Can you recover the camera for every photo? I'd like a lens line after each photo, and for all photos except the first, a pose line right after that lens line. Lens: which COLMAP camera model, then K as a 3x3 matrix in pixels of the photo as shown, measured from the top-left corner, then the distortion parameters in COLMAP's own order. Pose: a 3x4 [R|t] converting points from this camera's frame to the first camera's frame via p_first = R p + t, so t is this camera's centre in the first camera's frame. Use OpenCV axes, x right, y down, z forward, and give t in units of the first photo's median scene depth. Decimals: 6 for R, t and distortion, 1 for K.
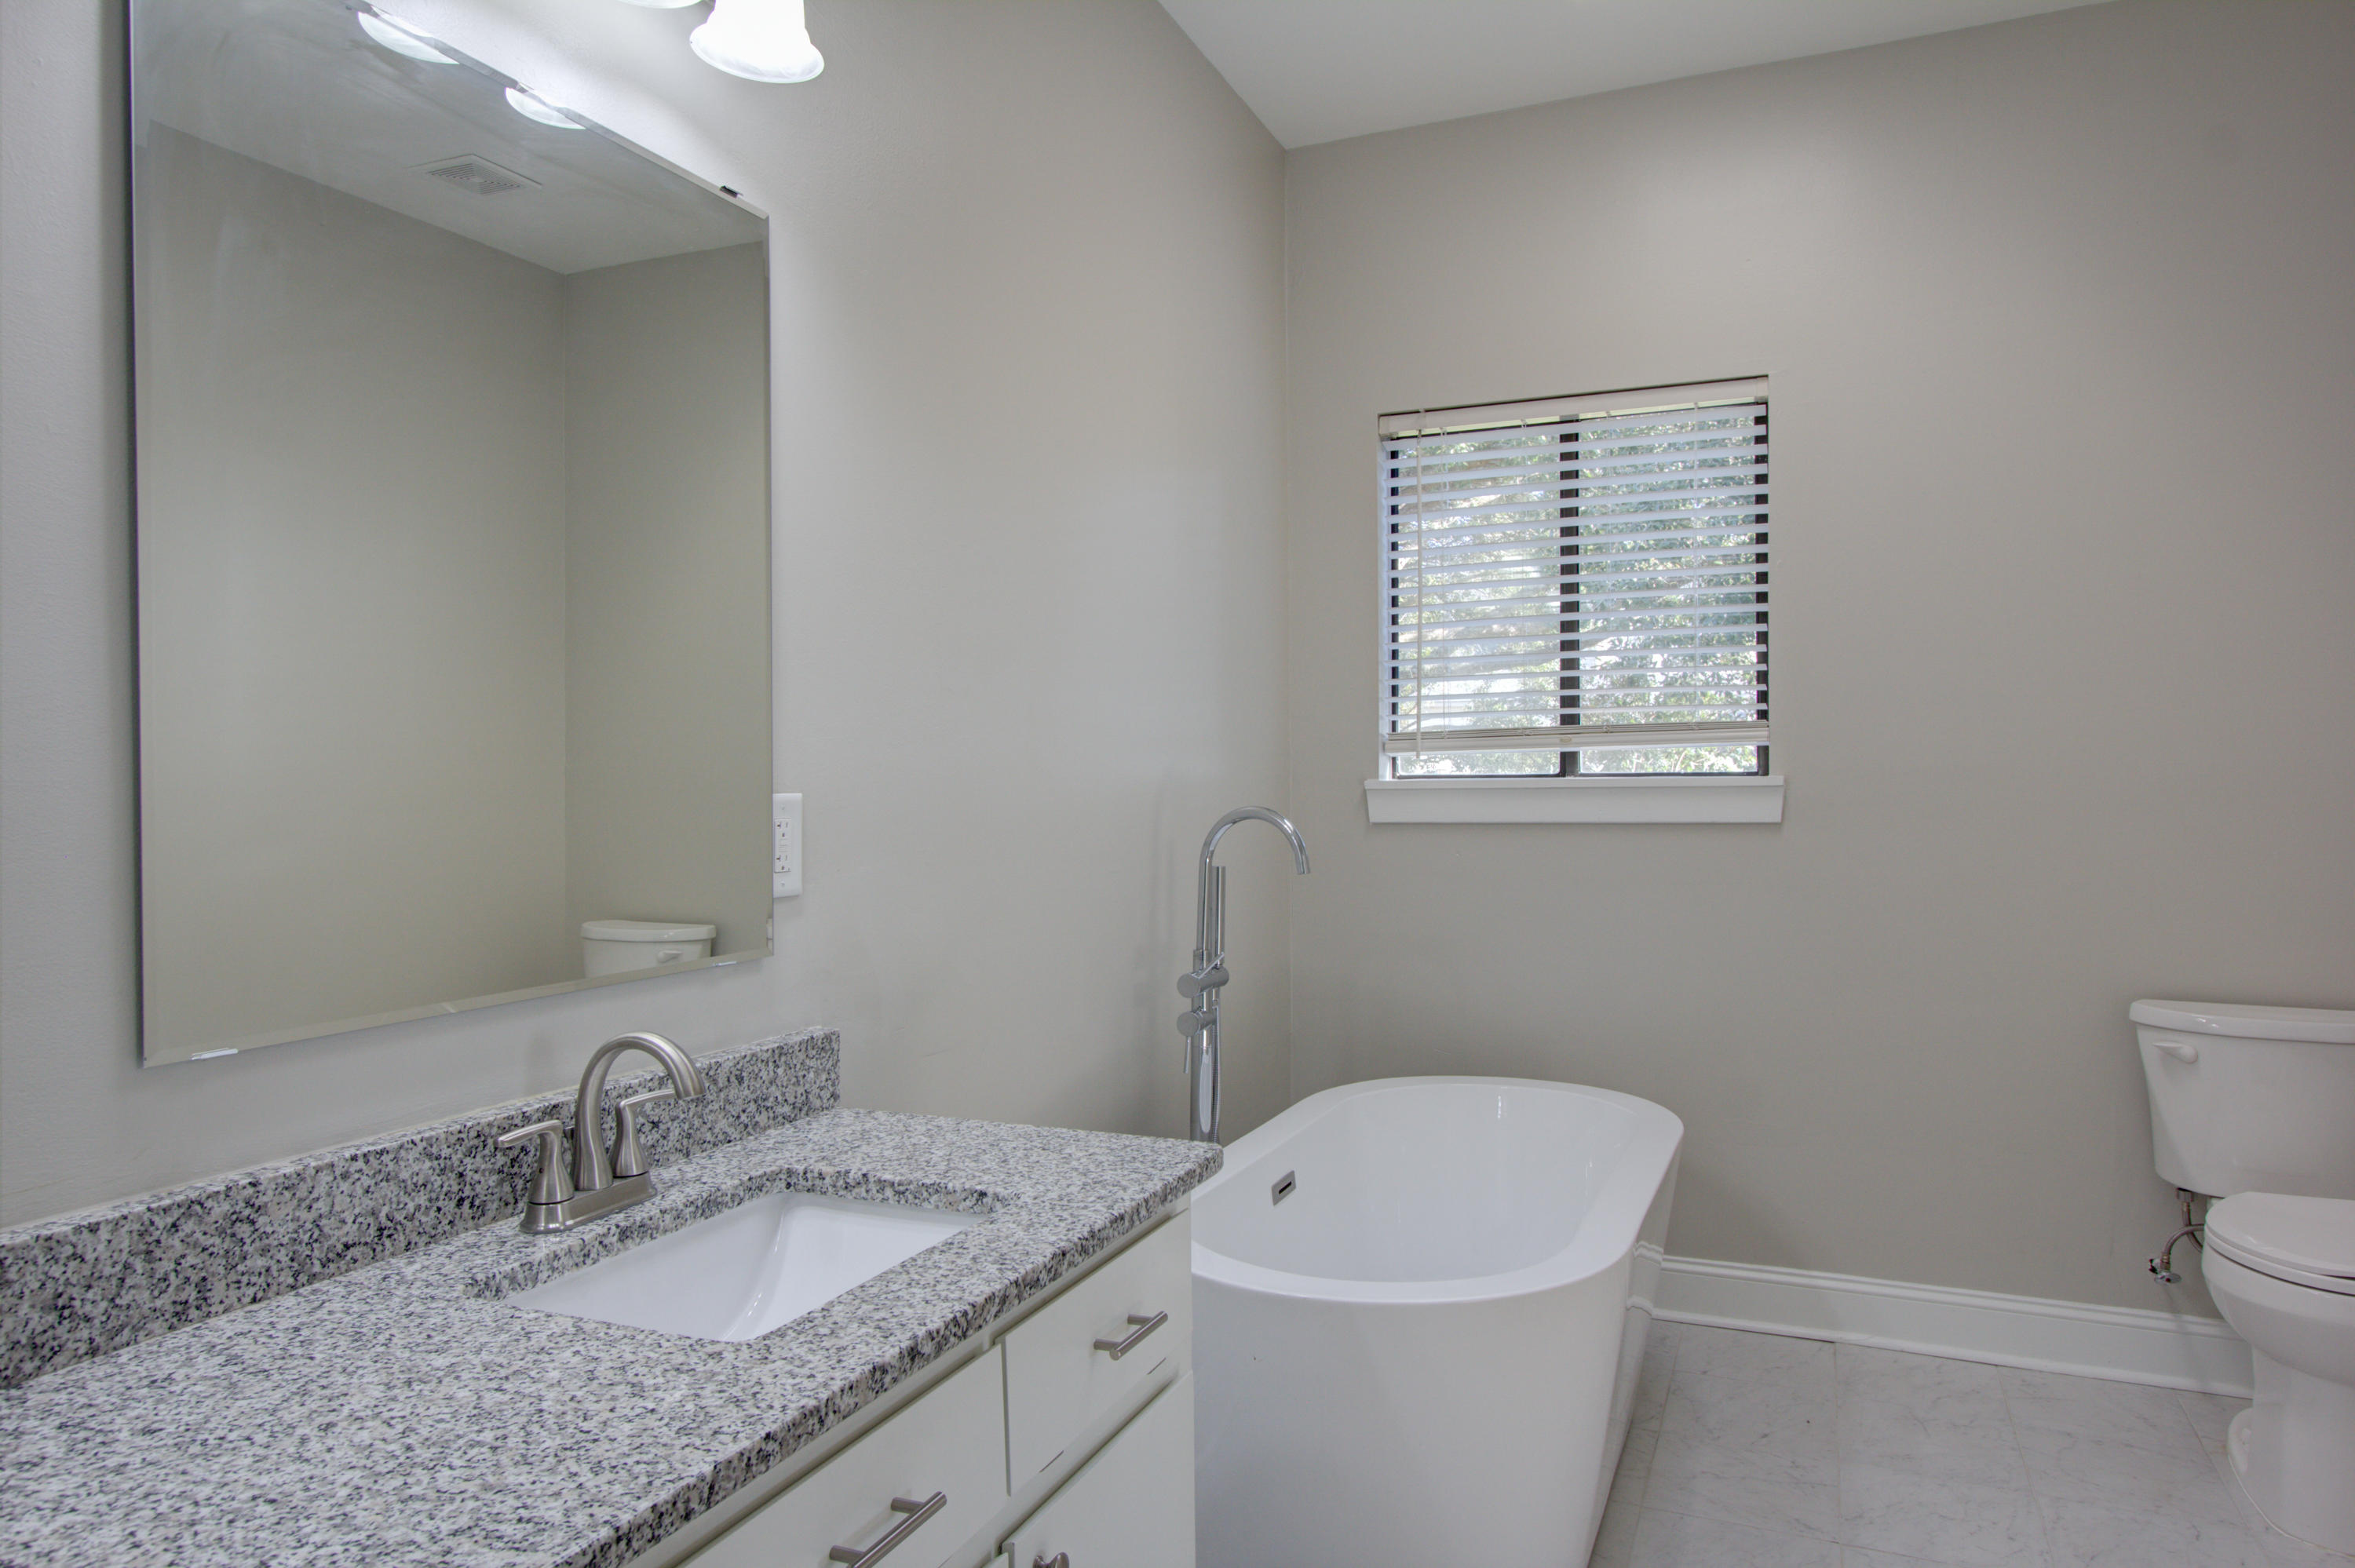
lens RADIAL K [[1492.7, 0, 1179.6], [0, 1492.7, 796.6], [0, 0, 1]] dist [0.002676, 0.002462]
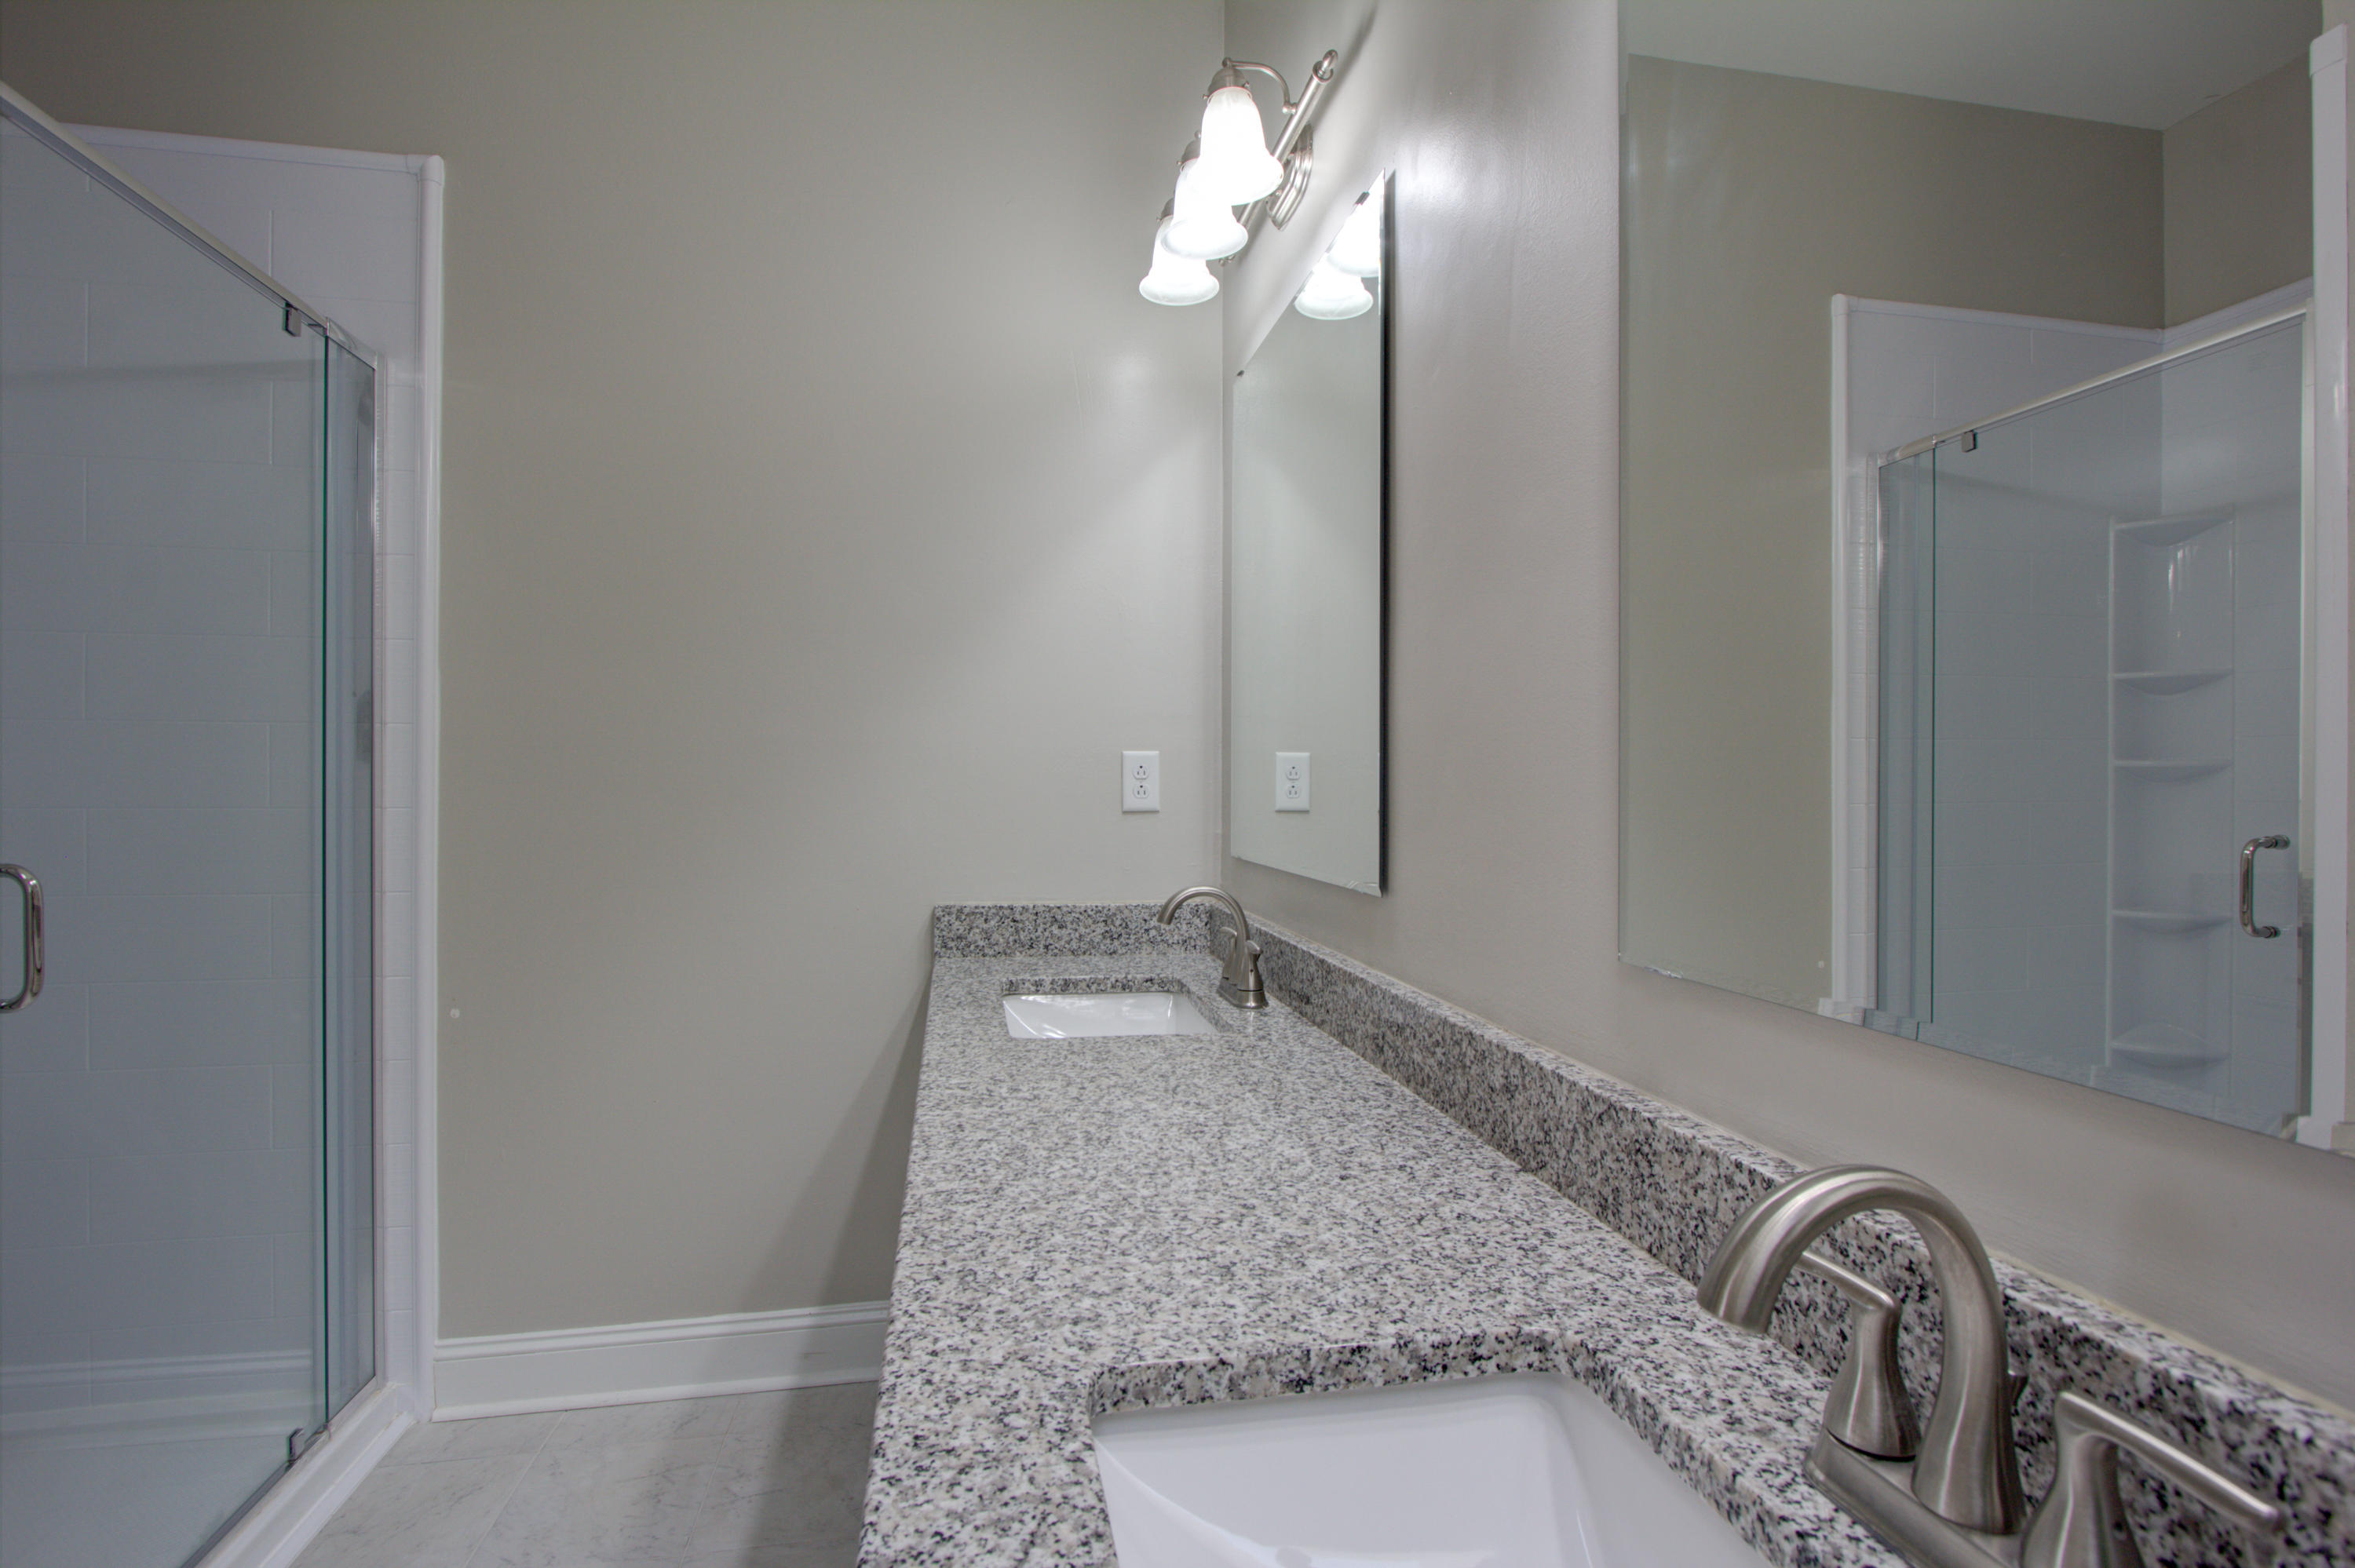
lens RADIAL K [[1078.3, 0, 1157.9], [0, 1078.3, 785.0], [0, 0, 1]] dist [-0.026136, 0.000262]
pose [[-0.833602, -0.000207, -0.552365, -0.015444], [-0.011140, 0.999803, 0.016438, 0.045959], [0.552253, 0.019856, -0.833440, 1.284300]]
